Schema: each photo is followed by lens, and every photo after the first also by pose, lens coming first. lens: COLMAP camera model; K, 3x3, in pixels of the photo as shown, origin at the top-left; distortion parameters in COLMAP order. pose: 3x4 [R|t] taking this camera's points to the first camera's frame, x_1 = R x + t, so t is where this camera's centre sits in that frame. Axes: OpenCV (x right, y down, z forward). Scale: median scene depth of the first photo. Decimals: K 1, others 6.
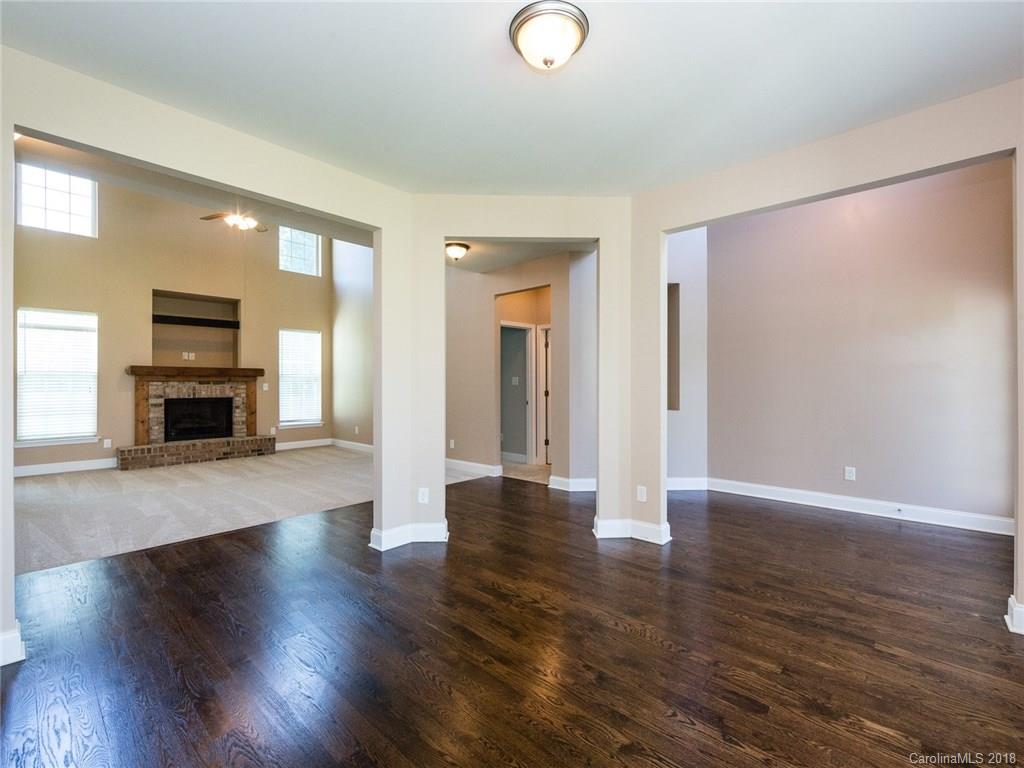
lens RADIAL K [[459.9, 0, 509.0], [0, 459.9, 378.6], [0, 0, 1]] dist [-0.000857, -0.000227]
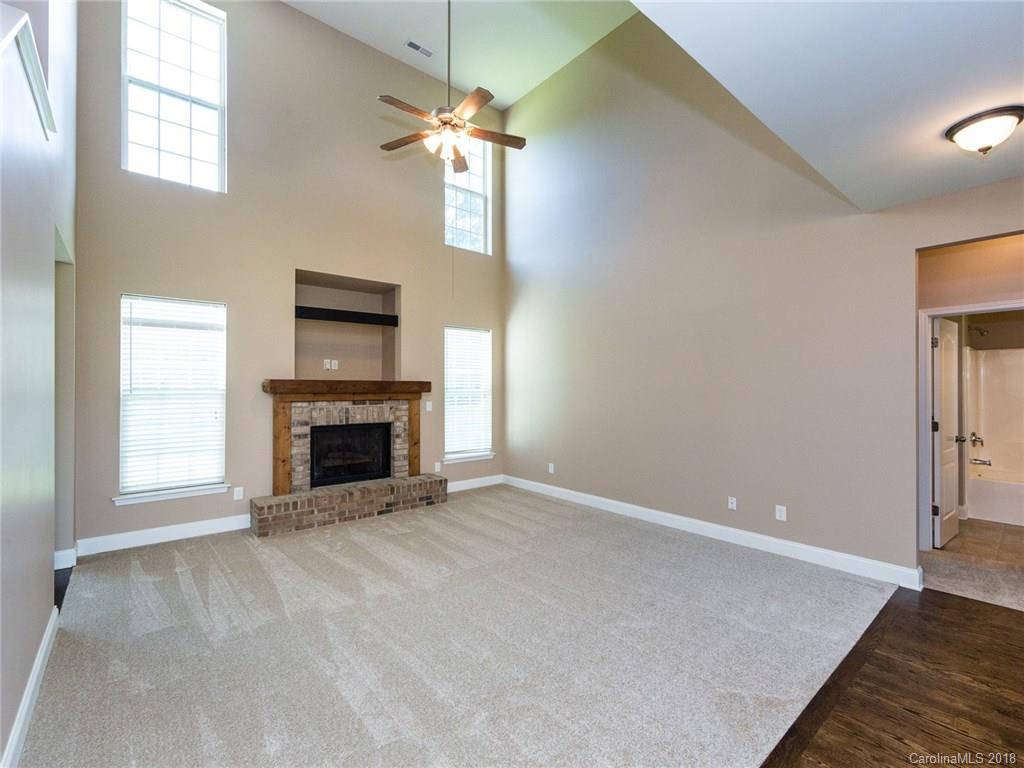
lens RADIAL K [[459.9, 0, 513.3], [0, 459.9, 379.3], [0, 0, 1]] dist [-0.000857, -0.000227]
pose [[0.992698, -0.000012, -0.120624, -0.346387], [-0.000553, 0.999989, -0.004650, -0.023422], [0.120623, 0.004683, 0.992687, 0.332083]]
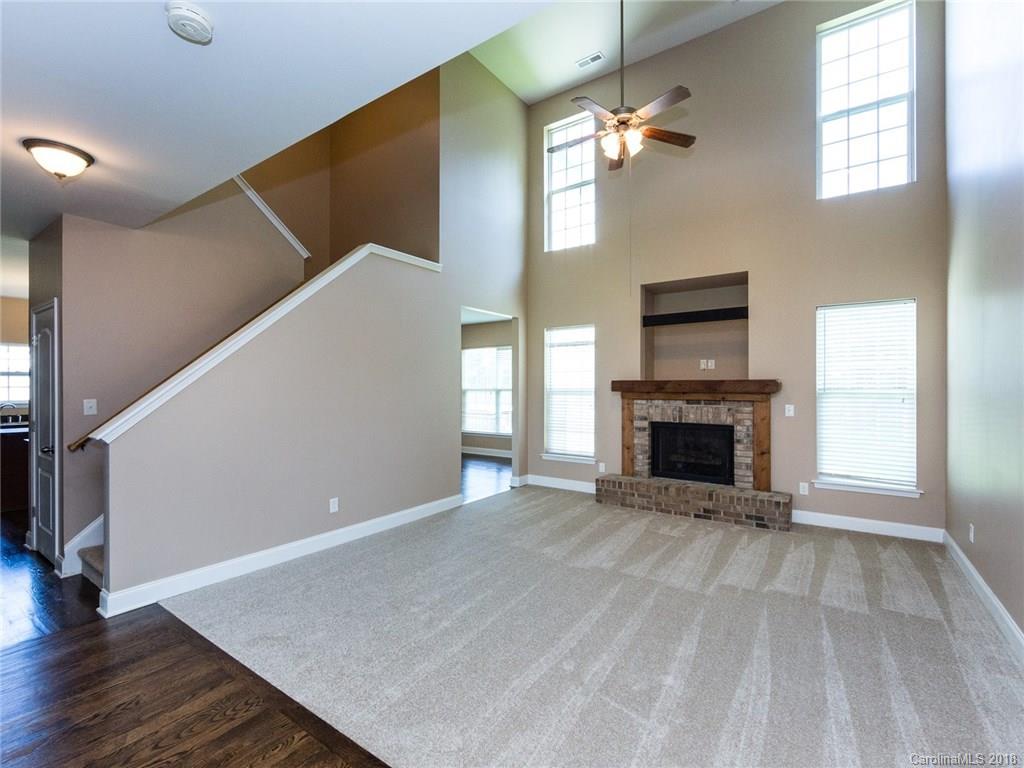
lens RADIAL K [[459.9, 0, 533.7], [0, 459.9, 389.8], [0, 0, 1]] dist [-0.000857, -0.000227]
pose [[0.161191, -0.001457, -0.986922, -0.007162], [0.001089, 0.999999, -0.001298, -0.008912], [0.986923, -0.000866, 0.161193, 0.651686]]
